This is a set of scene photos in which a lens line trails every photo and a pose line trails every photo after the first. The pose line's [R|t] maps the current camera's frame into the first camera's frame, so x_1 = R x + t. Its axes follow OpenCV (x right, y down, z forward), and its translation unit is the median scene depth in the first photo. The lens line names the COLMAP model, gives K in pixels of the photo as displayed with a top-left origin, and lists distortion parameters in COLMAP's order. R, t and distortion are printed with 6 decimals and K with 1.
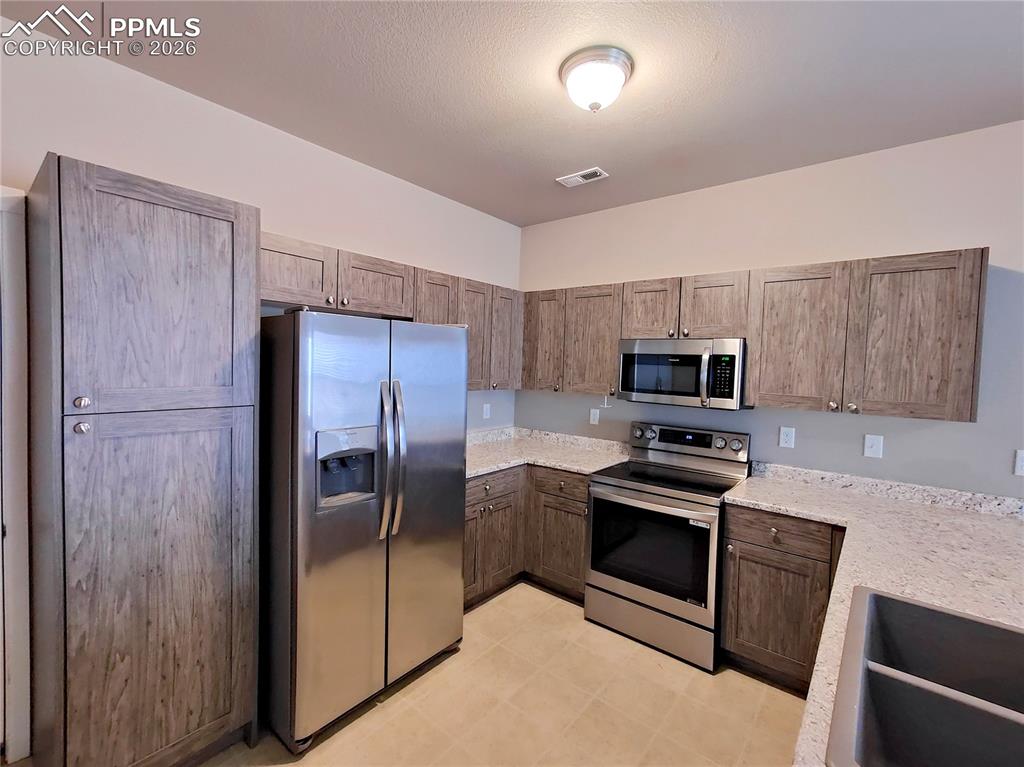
lens RADIAL K [[453.4, 0, 514.1], [0, 453.4, 383.7], [0, 0, 1]] dist [0.012308, 0.000625]
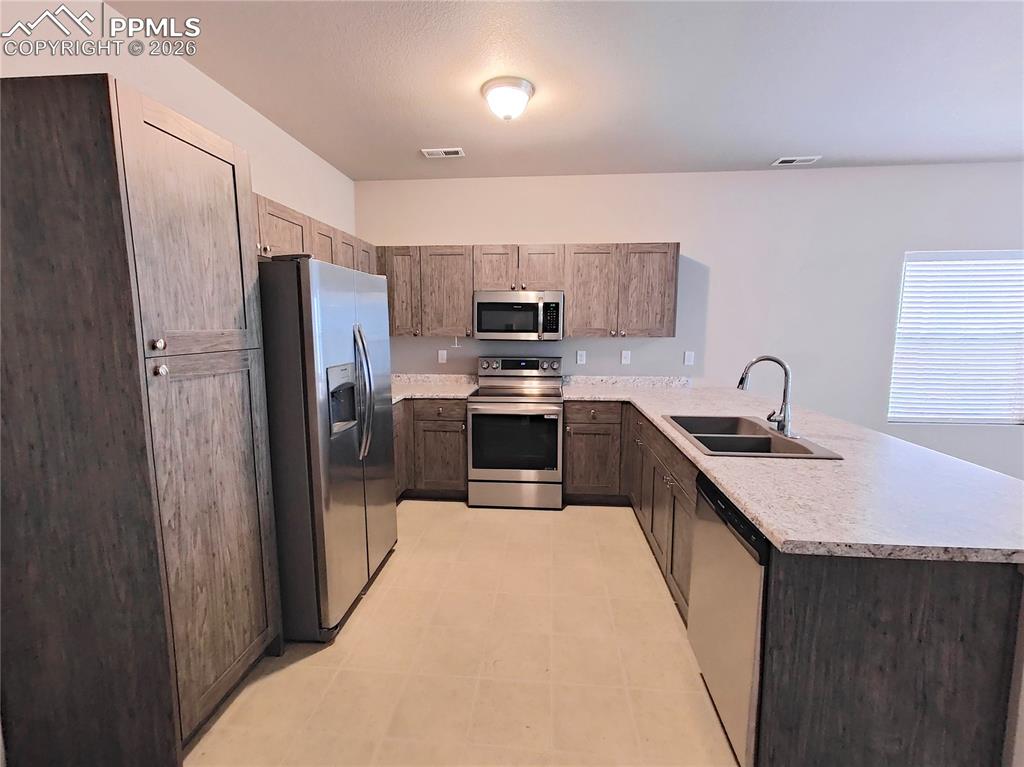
lens RADIAL K [[453.4, 0, 513.5], [0, 453.4, 380.5], [0, 0, 1]] dist [0.012308, 0.000625]
pose [[0.825560, -0.097594, 0.555811, -0.540887], [0.047955, 0.993502, 0.103219, 0.033114], [-0.562273, -0.058559, 0.824875, -0.159846]]
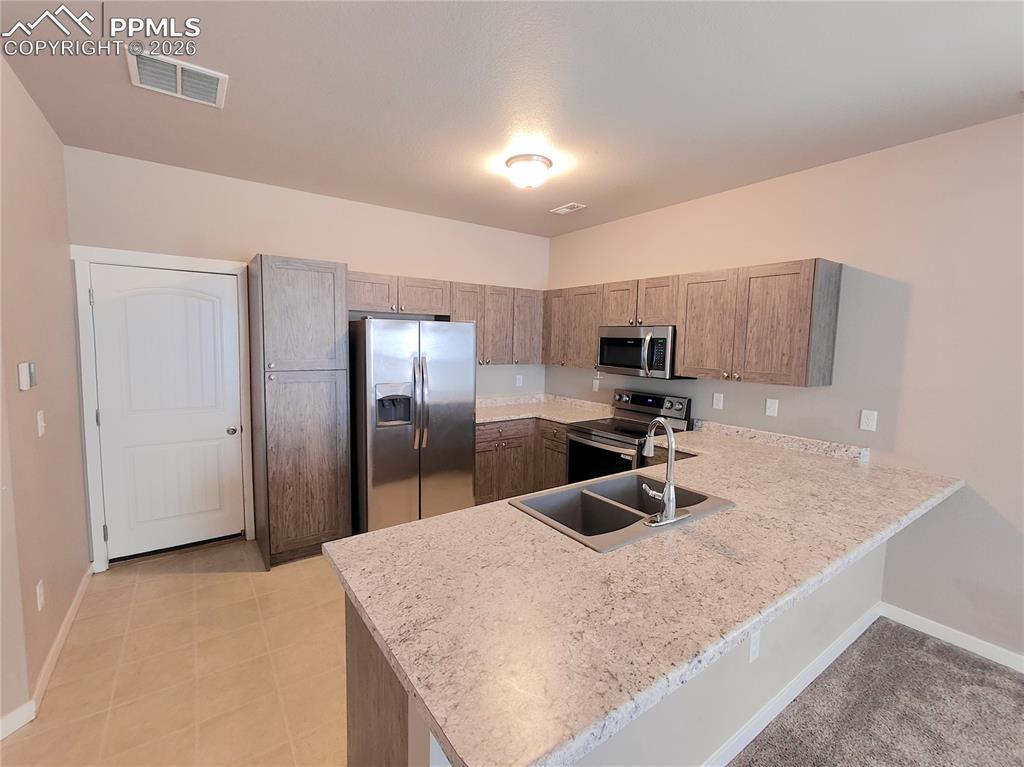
lens RADIAL K [[453.4, 0, 514.5], [0, 453.4, 381.3], [0, 0, 1]] dist [0.012308, 0.000625]
pose [[0.964254, 0.014830, -0.264563, 0.469959], [-0.004112, 0.999150, 0.041022, 0.013164], [0.264947, -0.038468, 0.963495, -0.491794]]
